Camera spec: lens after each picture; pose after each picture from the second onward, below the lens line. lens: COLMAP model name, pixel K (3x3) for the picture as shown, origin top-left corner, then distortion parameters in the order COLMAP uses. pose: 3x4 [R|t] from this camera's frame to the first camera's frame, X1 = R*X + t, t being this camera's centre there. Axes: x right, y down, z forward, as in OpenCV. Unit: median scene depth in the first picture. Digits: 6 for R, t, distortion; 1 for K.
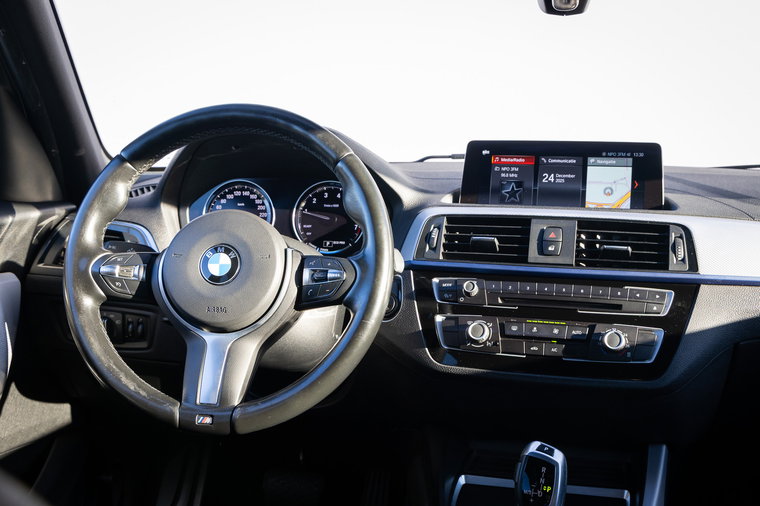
lens RADIAL K [[910.9, 0, 378.4], [0, 910.9, 251.8], [0, 0, 1]] dist [0.014234, 0.000000]
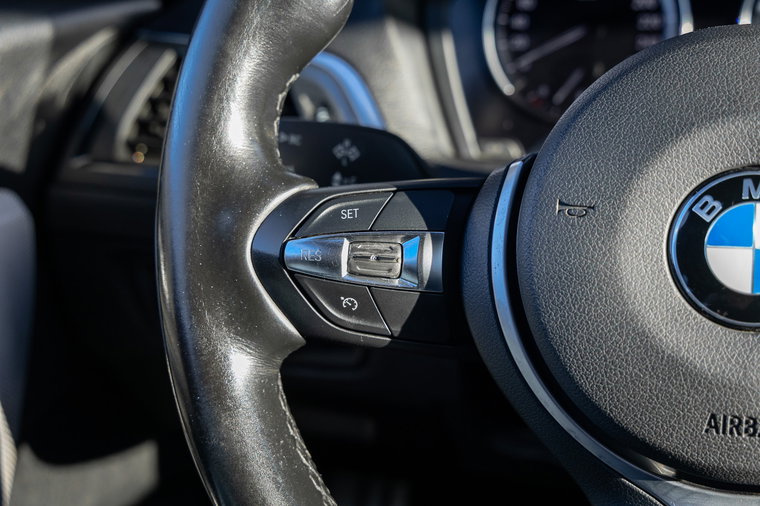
lens RADIAL K [[989.3, 0, 394.3], [0, 989.3, 215.2], [0, 0, 1]] dist [0.163651, 0.000000]
pose [[0.997557, -0.002535, -0.069811, -0.235263], [0.015362, 0.982840, 0.183822, -0.045027], [0.068147, -0.184445, 0.980477, 0.662858]]
